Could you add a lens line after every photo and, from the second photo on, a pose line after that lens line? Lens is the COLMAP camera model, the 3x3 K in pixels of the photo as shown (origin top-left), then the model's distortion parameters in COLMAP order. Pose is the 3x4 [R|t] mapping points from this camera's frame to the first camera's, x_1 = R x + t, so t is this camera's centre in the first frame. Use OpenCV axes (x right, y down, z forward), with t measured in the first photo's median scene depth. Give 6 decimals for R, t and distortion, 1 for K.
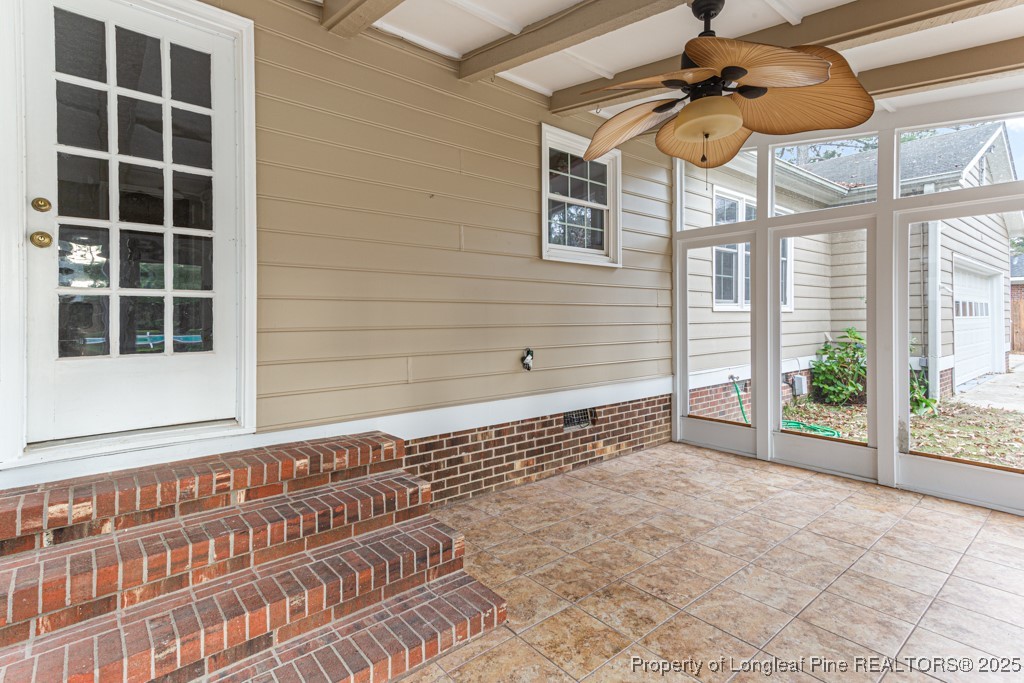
lens RADIAL K [[498.4, 0, 499.6], [0, 498.4, 331.5], [0, 0, 1]] dist [0.030861, 0.001059]
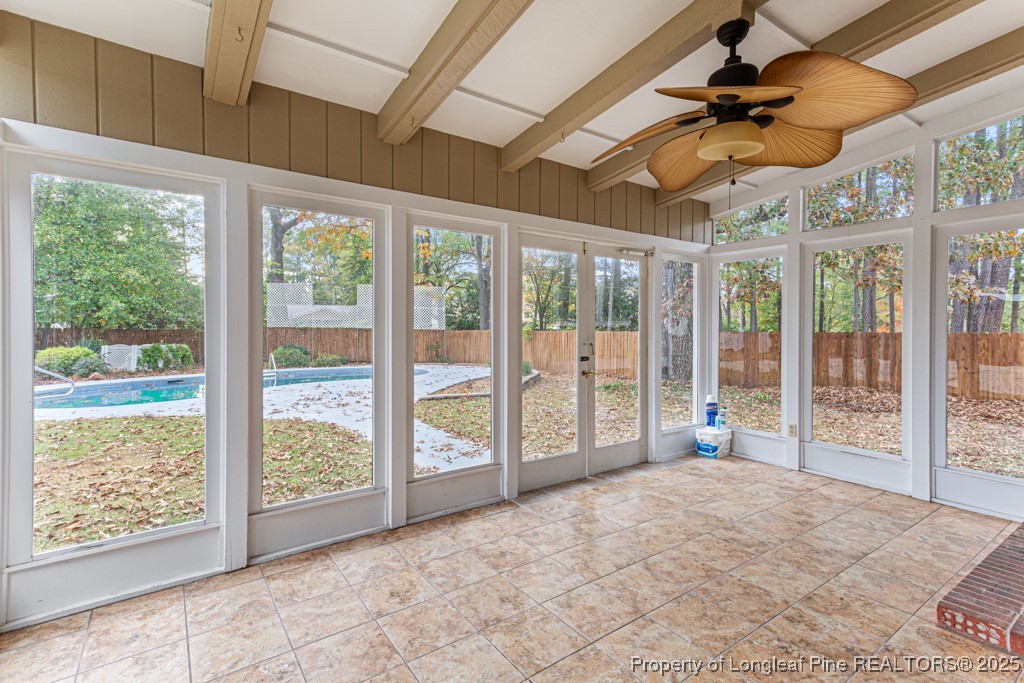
lens RADIAL K [[498.4, 0, 499.6], [0, 498.4, 331.5], [0, 0, 1]] dist [0.030861, 0.001059]
pose [[-0.997904, -0.000742, 0.064701, 0.830586], [-0.000554, 0.999996, 0.002923, -0.017496], [-0.064703, 0.002881, -0.997900, 2.096576]]
